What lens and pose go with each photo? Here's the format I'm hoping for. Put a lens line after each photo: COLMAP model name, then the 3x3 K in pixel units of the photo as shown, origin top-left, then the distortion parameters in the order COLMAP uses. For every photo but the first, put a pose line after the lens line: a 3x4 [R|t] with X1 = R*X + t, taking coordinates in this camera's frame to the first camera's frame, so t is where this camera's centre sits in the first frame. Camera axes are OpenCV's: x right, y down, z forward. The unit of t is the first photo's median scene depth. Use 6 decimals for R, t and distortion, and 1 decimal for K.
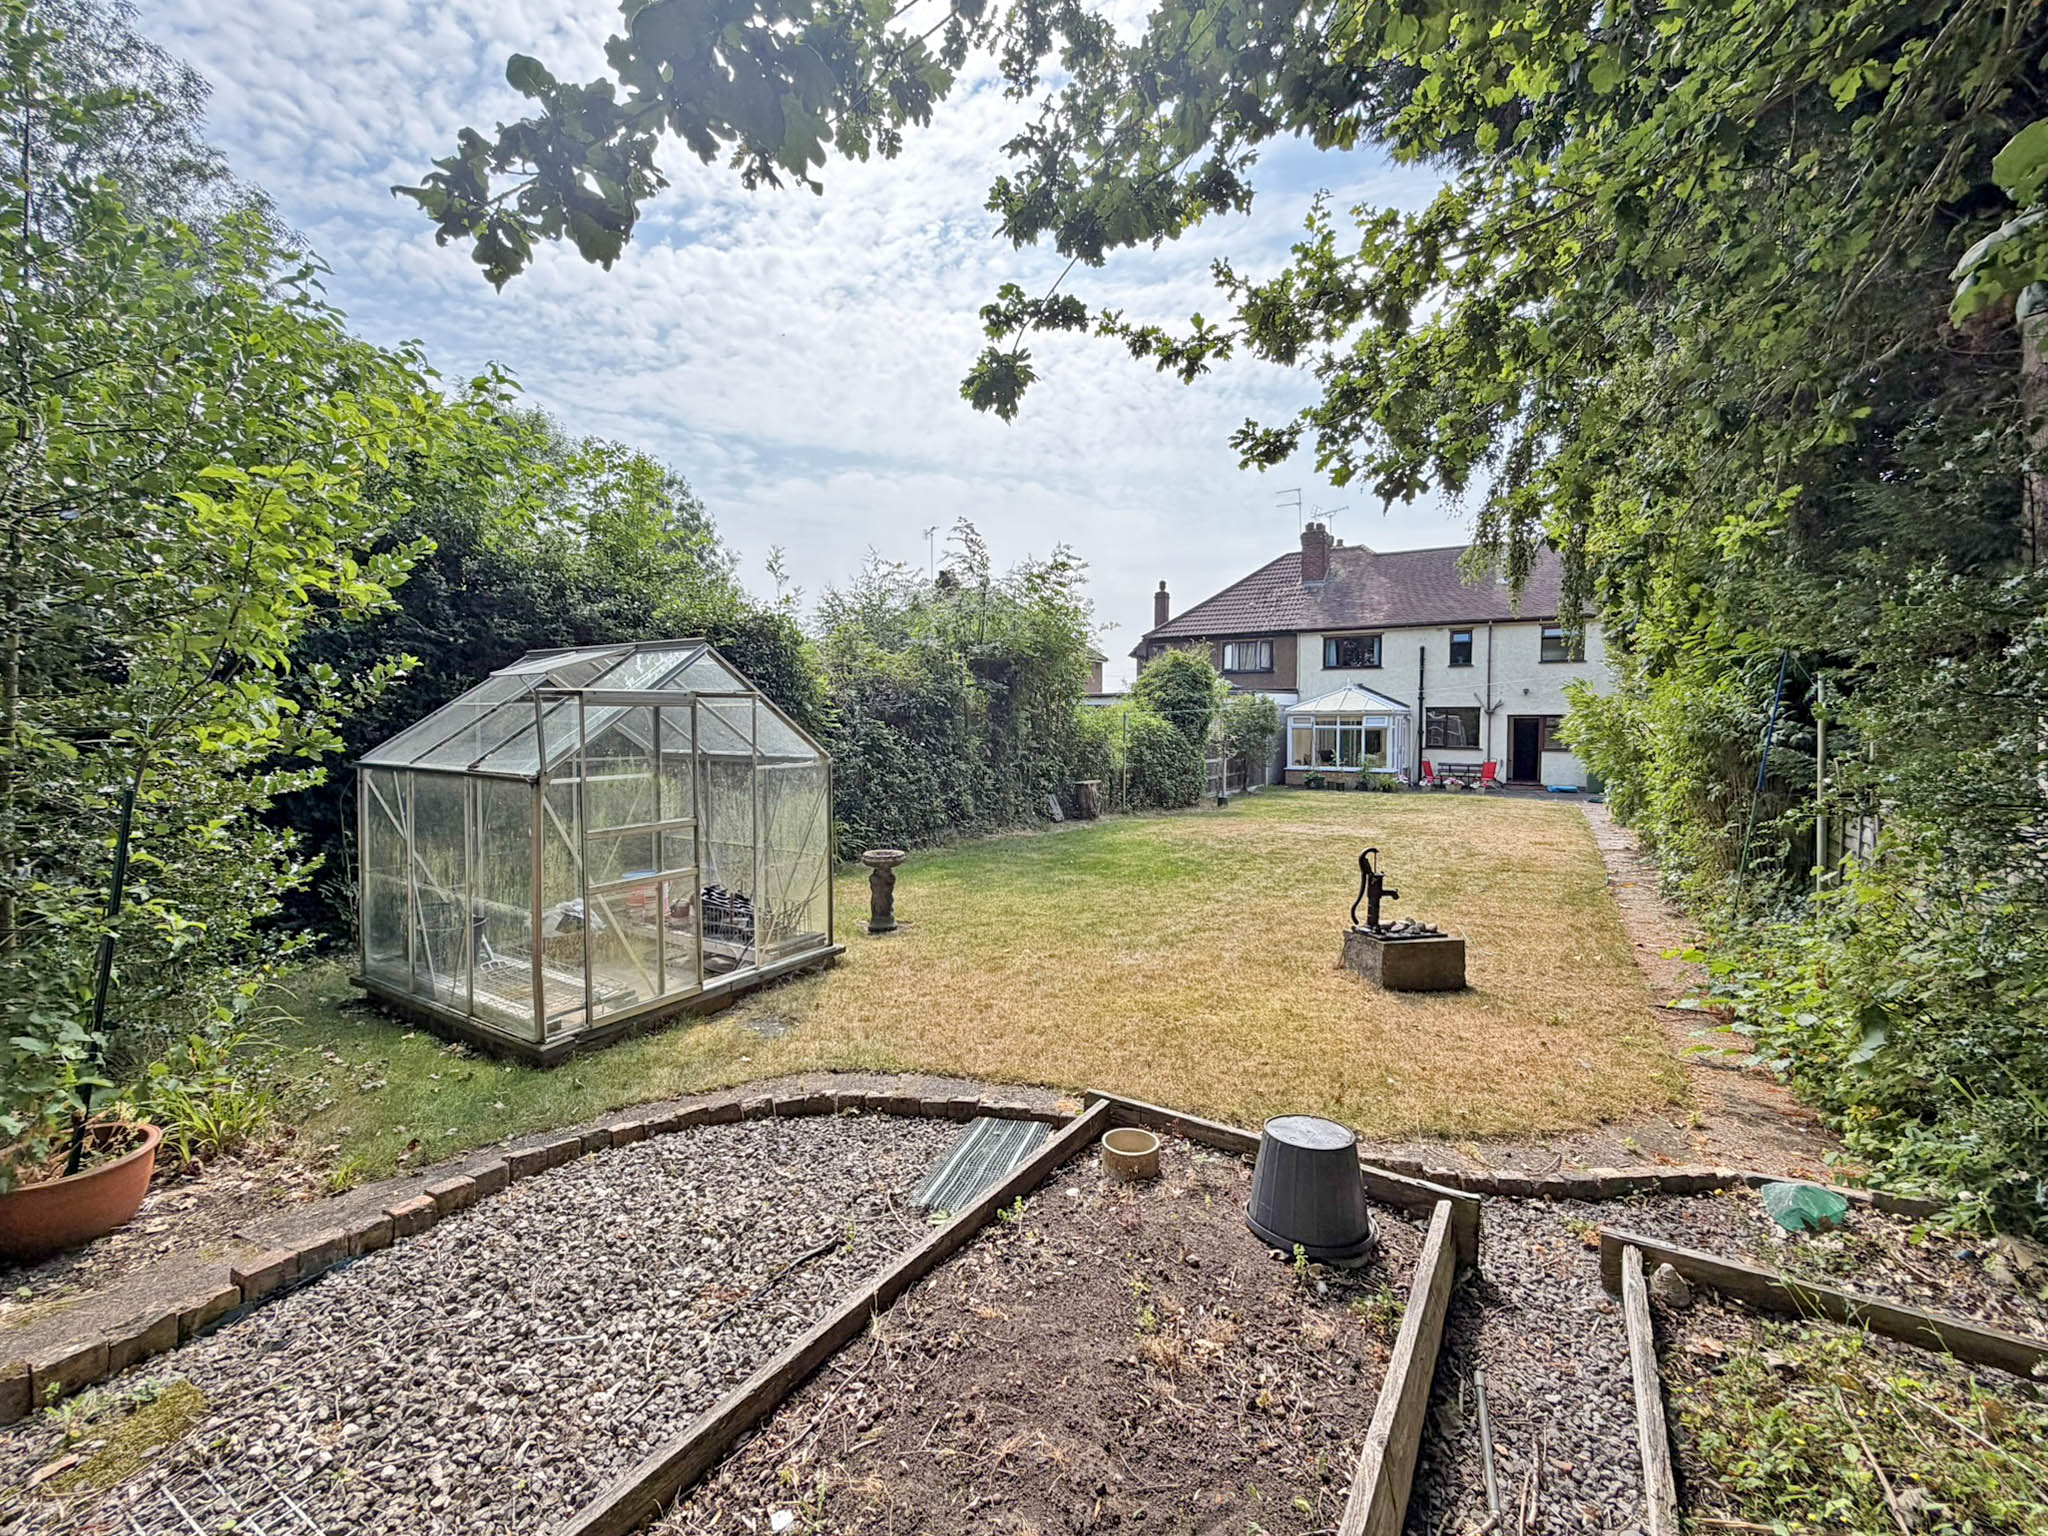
lens RADIAL K [[819.1, 0, 1024.0], [0, 819.1, 768.0], [0, 0, 1]] dist [-0.001214, -0.000113]
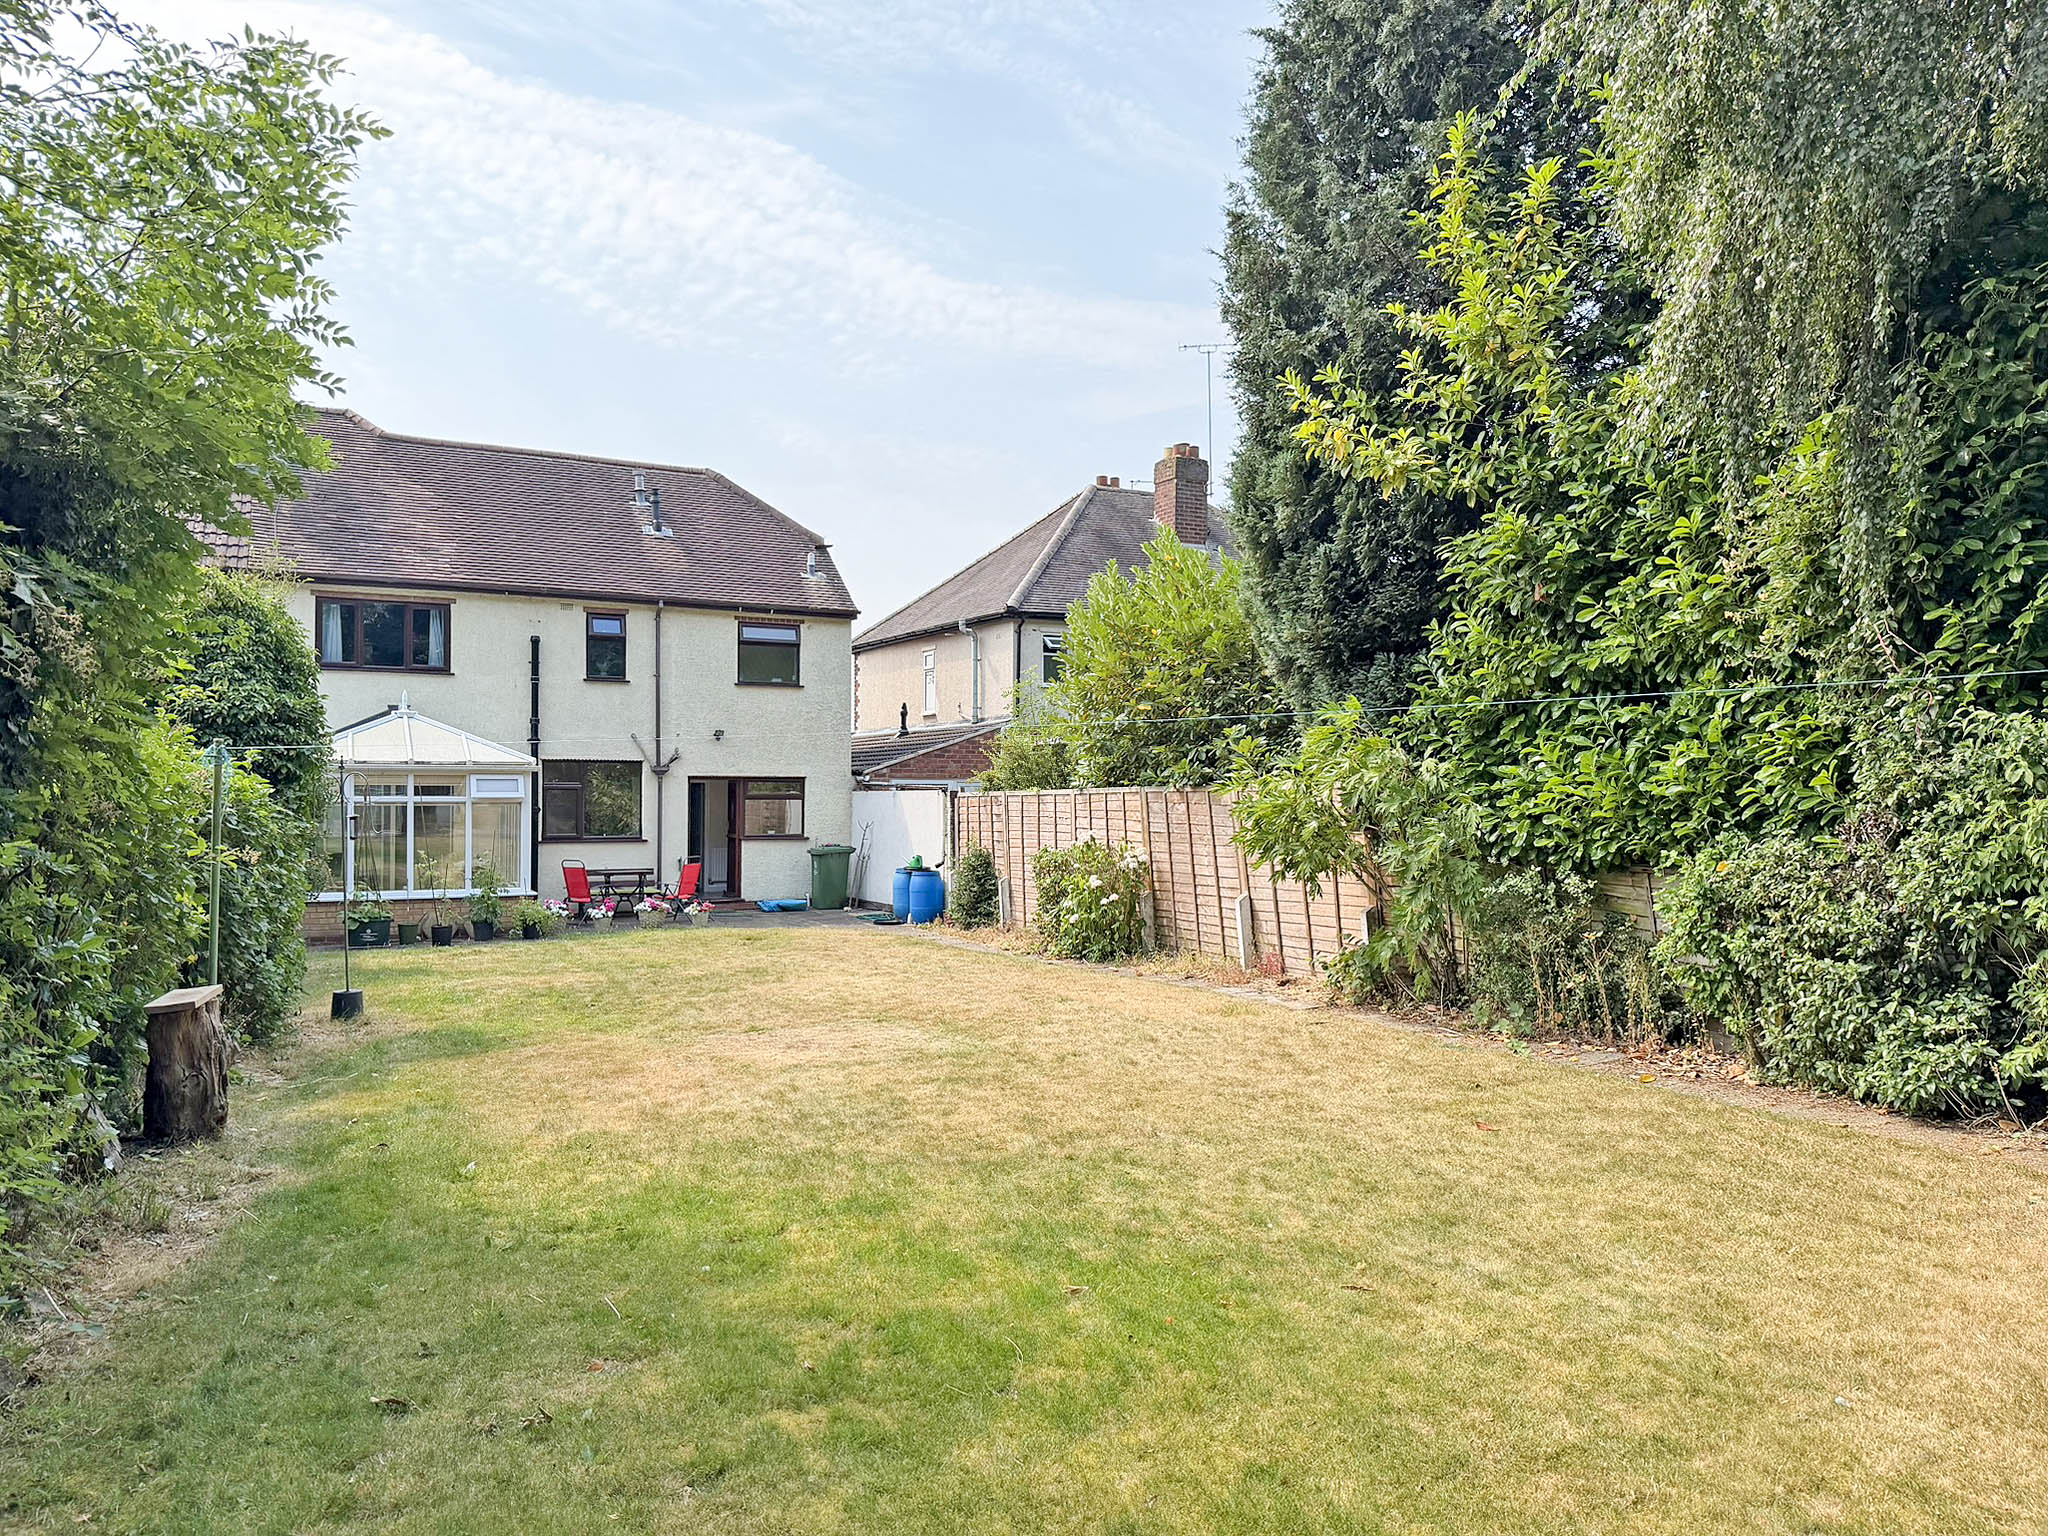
lens RADIAL K [[1413.0, 0, 1029.7], [0, 1413.0, 785.9], [0, 0, 1]] dist [0.082591, -0.120324]
pose [[0.510101, 0.005555, 0.860097, -0.101544], [0.051184, 0.998011, -0.036802, -0.011492], [-0.858590, 0.062796, 0.508802, 0.314508]]
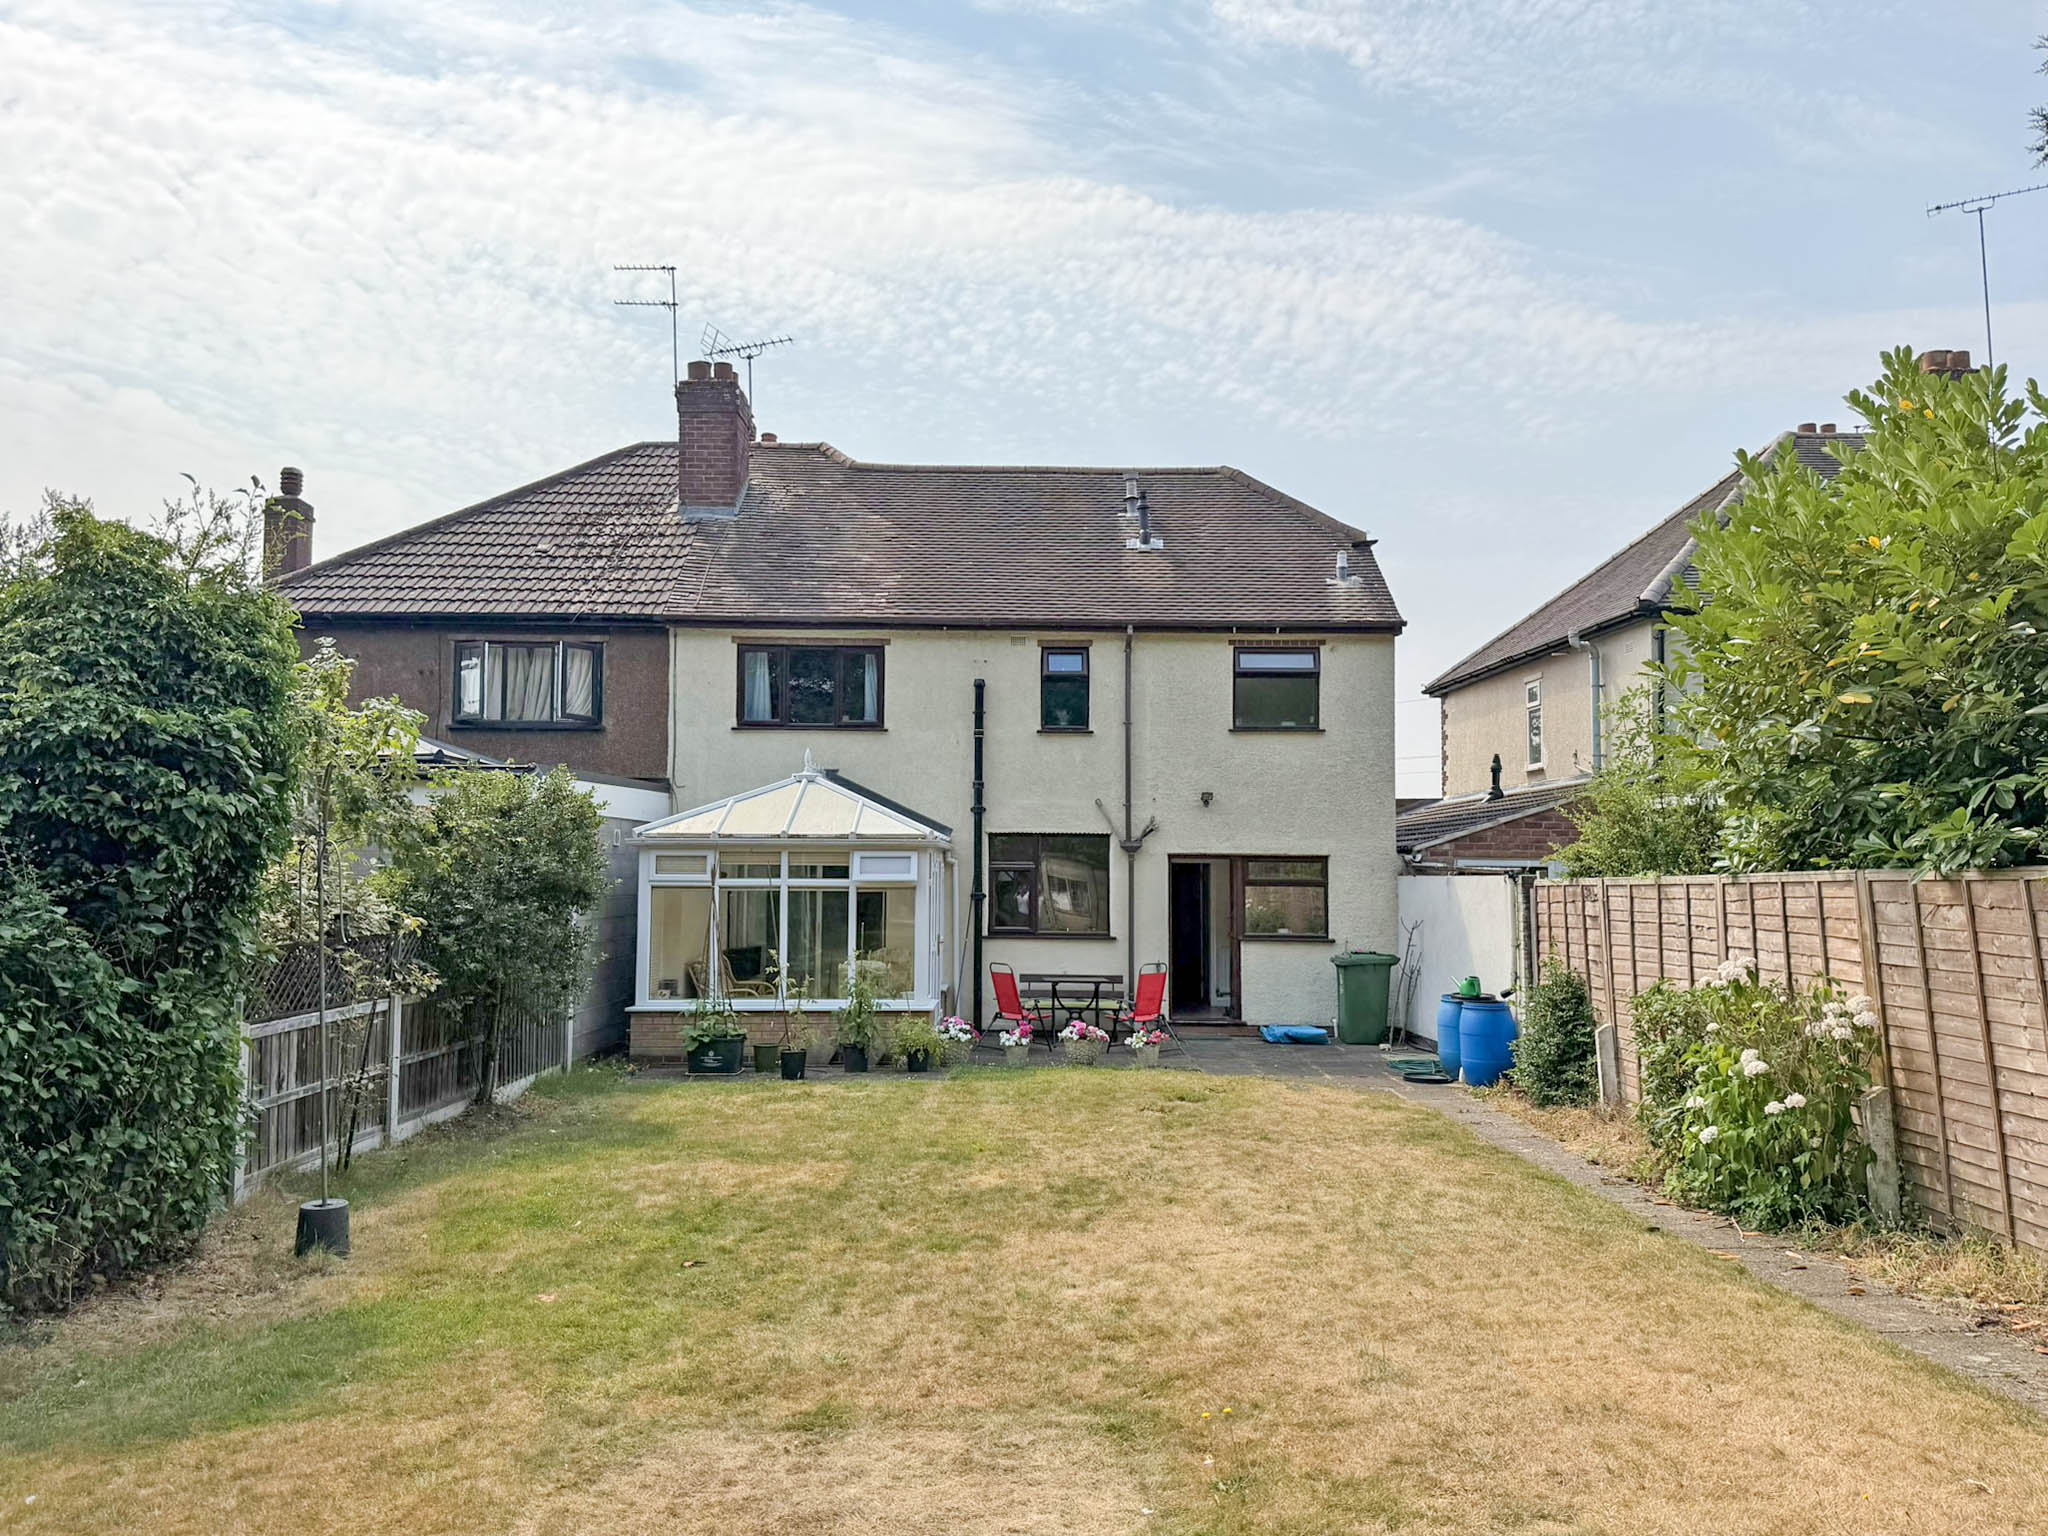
lens RADIAL K [[1413.0, 0, 1029.7], [0, 1413.0, 785.9], [0, 0, 1]] dist [0.082591, -0.120324]
pose [[0.842294, 0.039813, 0.537546, 0.143568], [0.025921, 0.993123, -0.114171, -0.018953], [-0.538394, 0.110100, 0.835470, 0.426020]]
